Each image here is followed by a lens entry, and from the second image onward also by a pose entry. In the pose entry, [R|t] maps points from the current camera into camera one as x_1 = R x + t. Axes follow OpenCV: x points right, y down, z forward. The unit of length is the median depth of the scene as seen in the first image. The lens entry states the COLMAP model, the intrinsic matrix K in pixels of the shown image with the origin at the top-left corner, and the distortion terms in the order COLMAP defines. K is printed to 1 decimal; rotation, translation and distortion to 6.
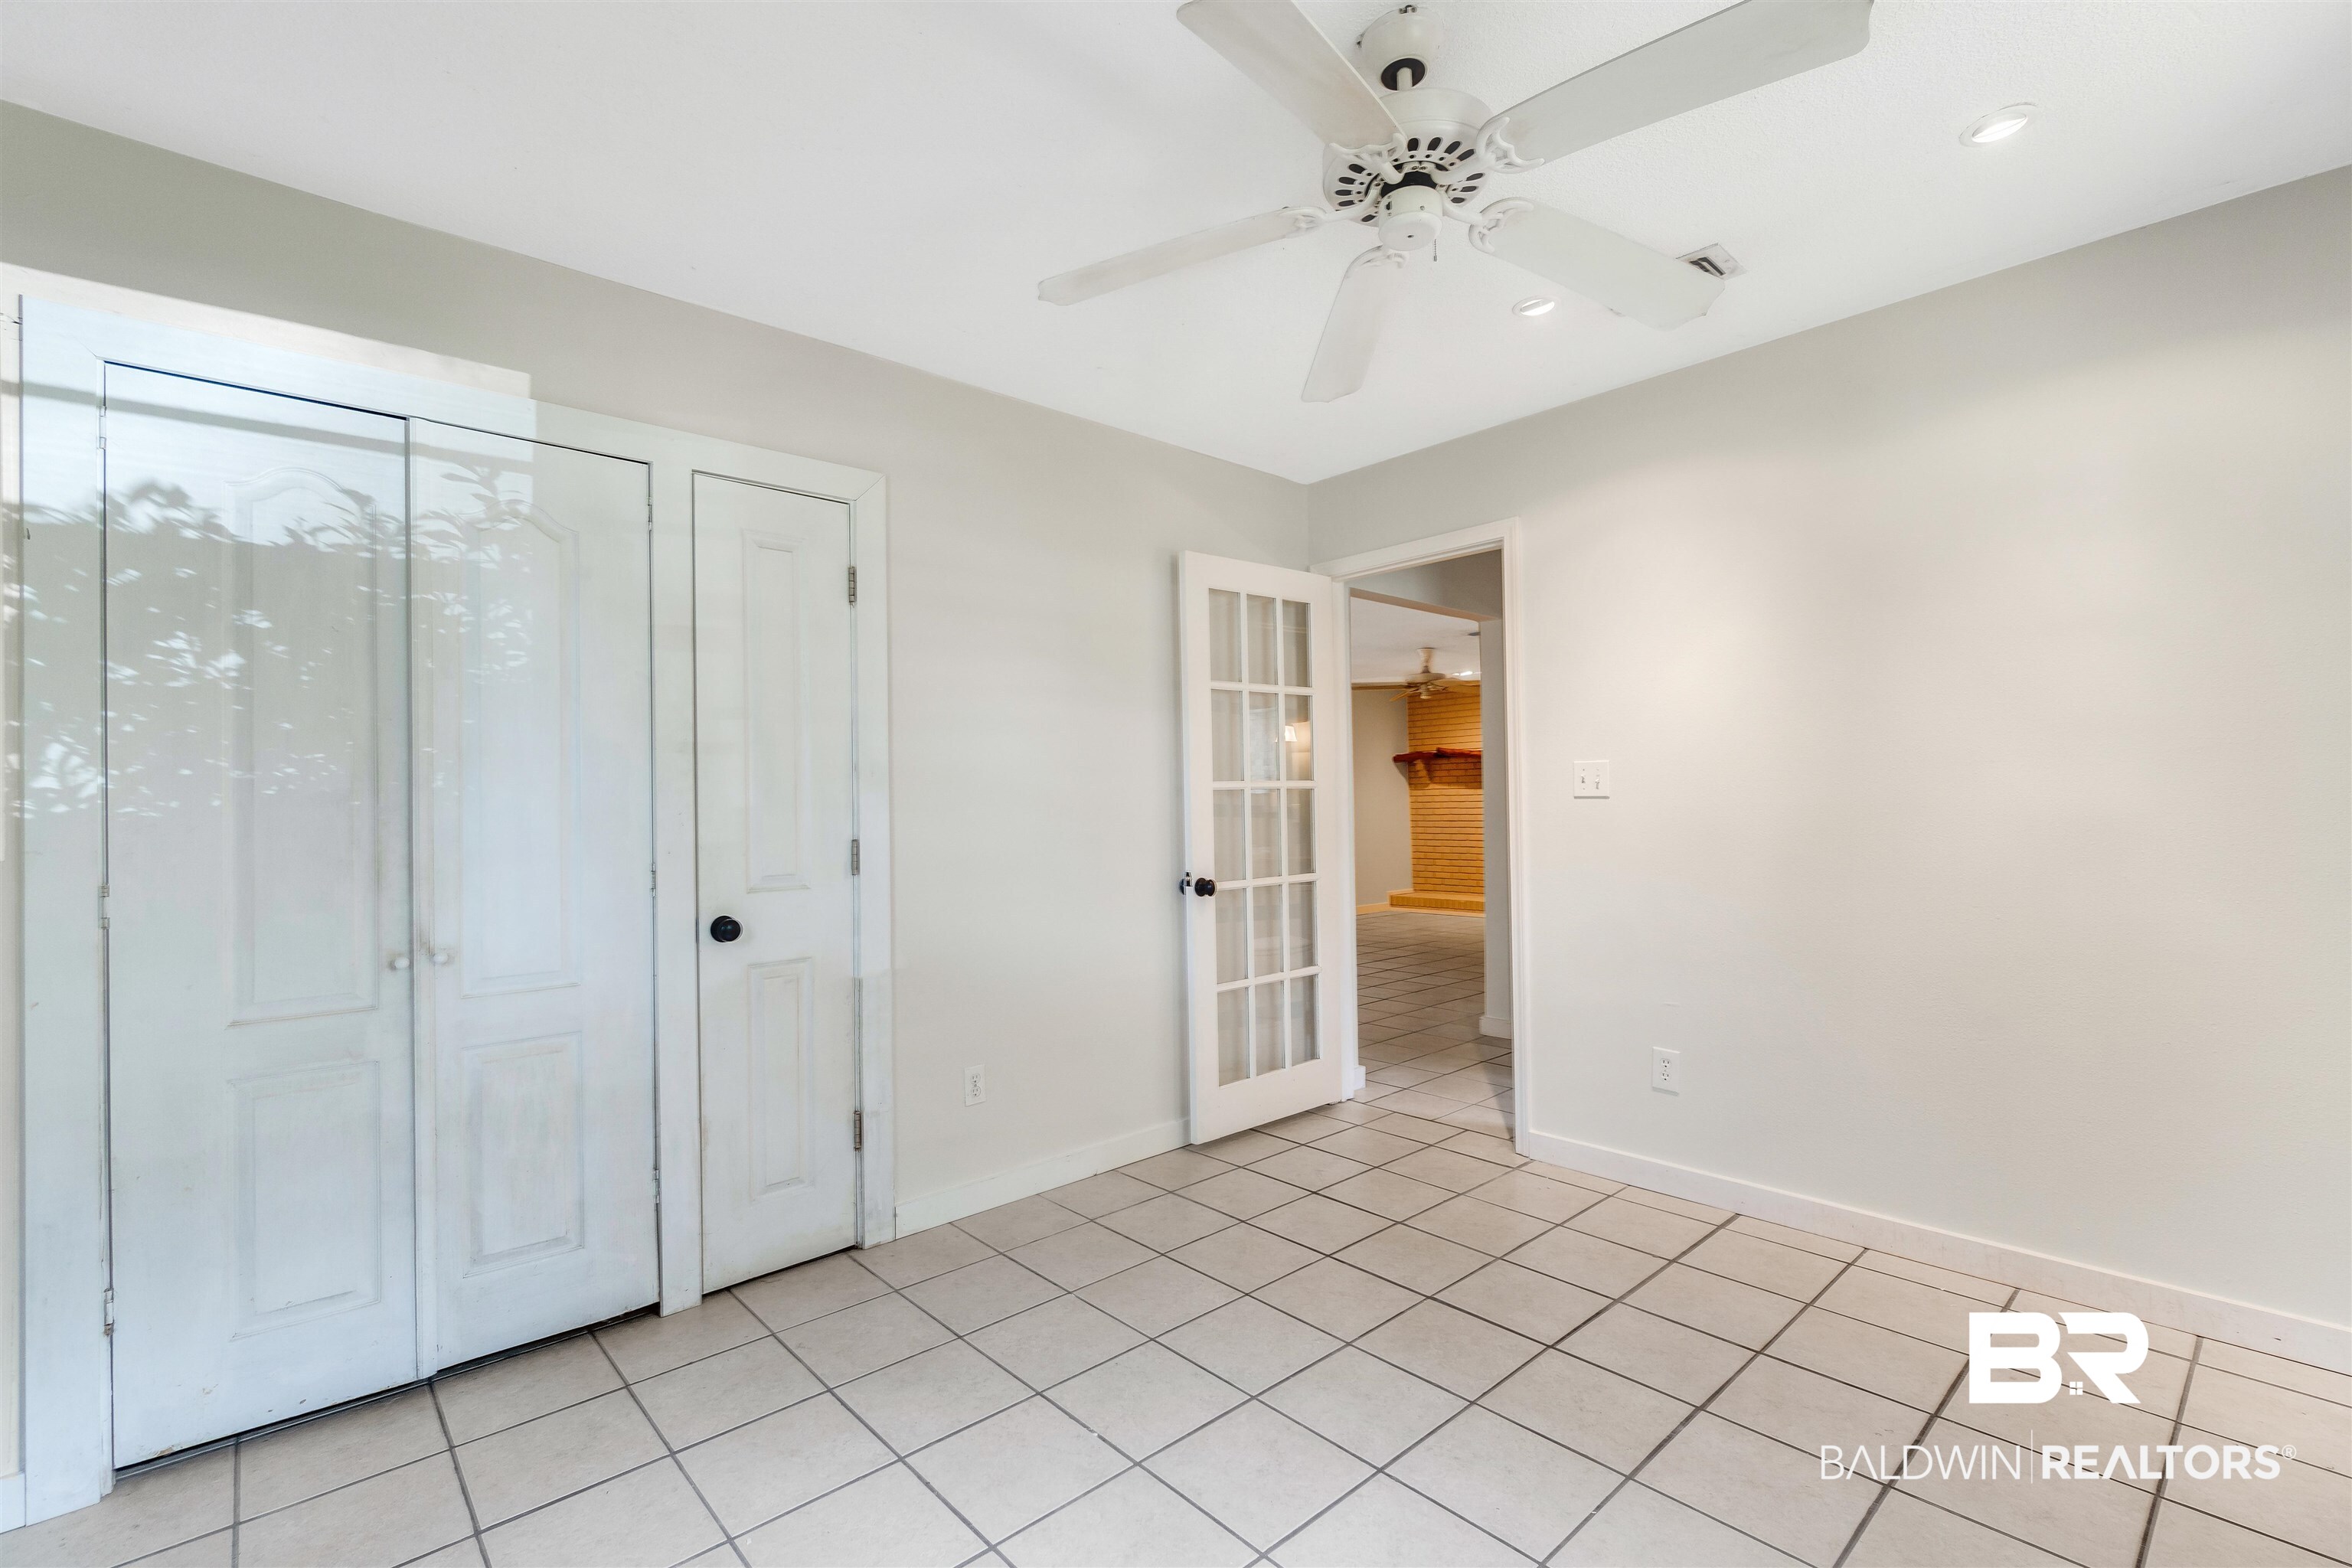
lens RADIAL K [[1034.6, 0, 1150.8], [0, 1034.6, 790.6], [0, 0, 1]] dist [-0.002246, -0.000149]
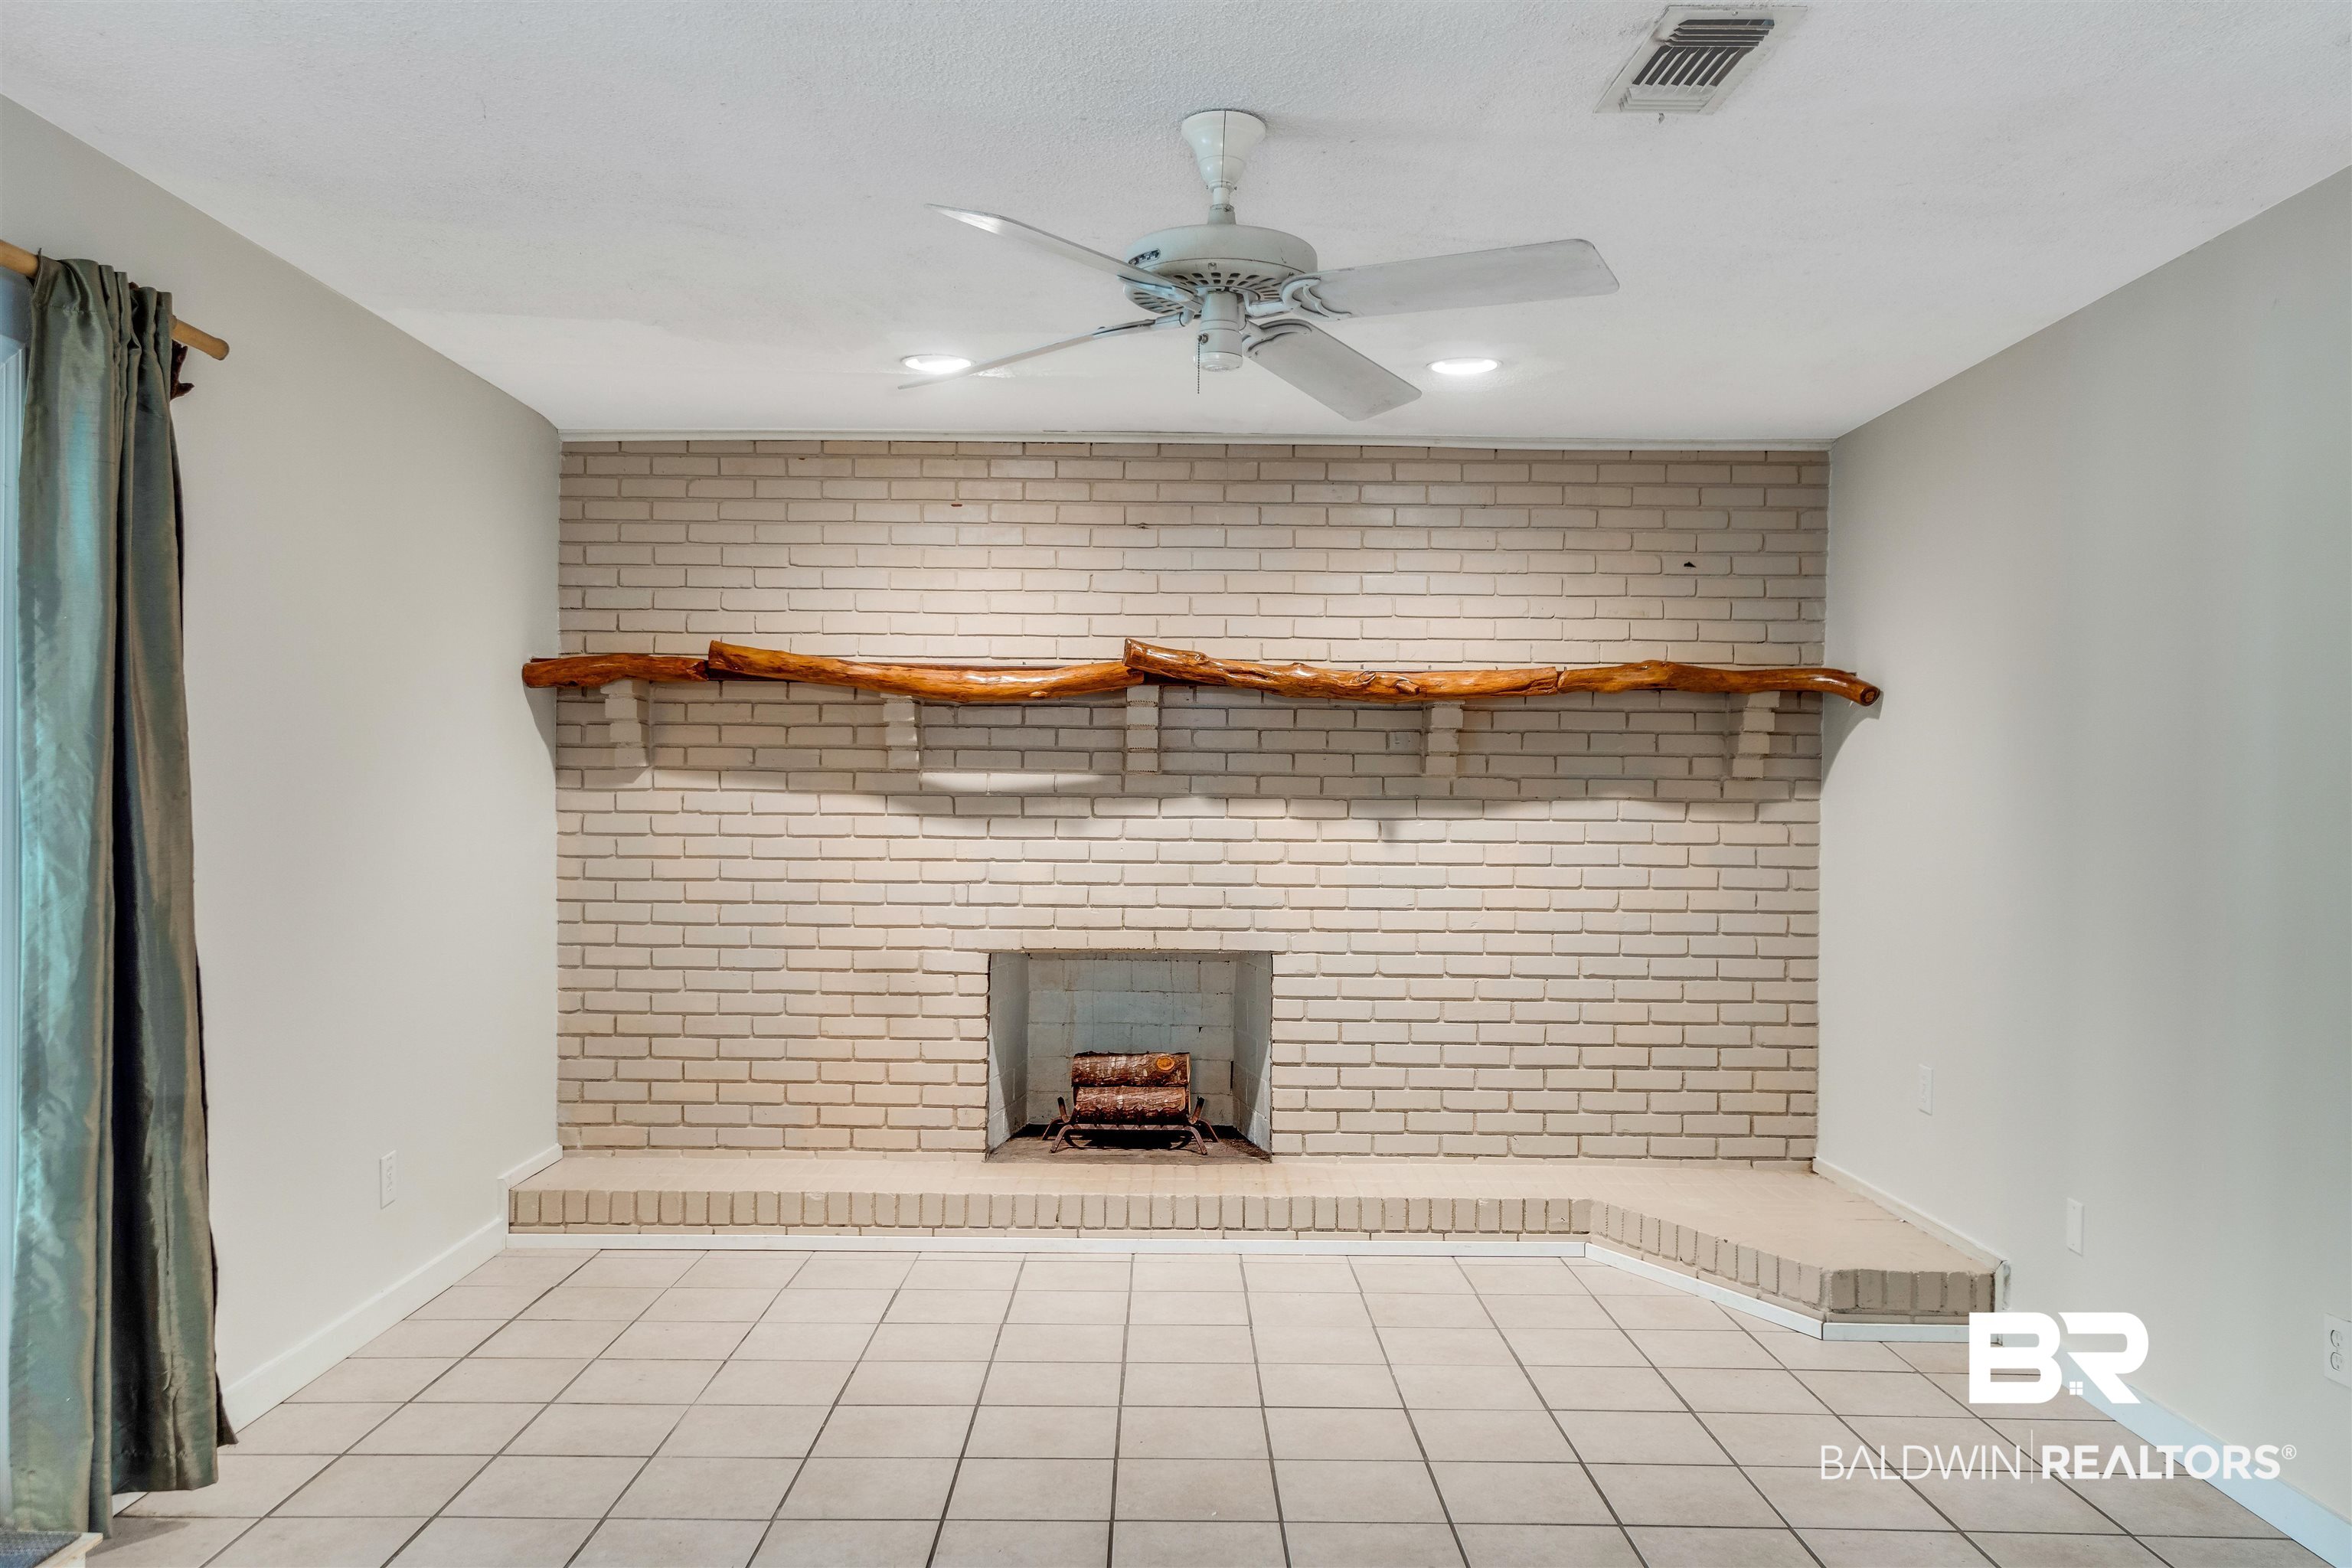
lens RADIAL K [[1765.1, 0, 1184.5], [0, 1765.1, 785.2], [0, 0, 1]] dist [-0.006748, 0.007381]
pose [[0.652377, 0.020622, 0.757614, 0.002521], [-0.027522, 0.999615, -0.003510, -0.004775], [-0.757395, -0.018561, 0.652693, 0.575618]]
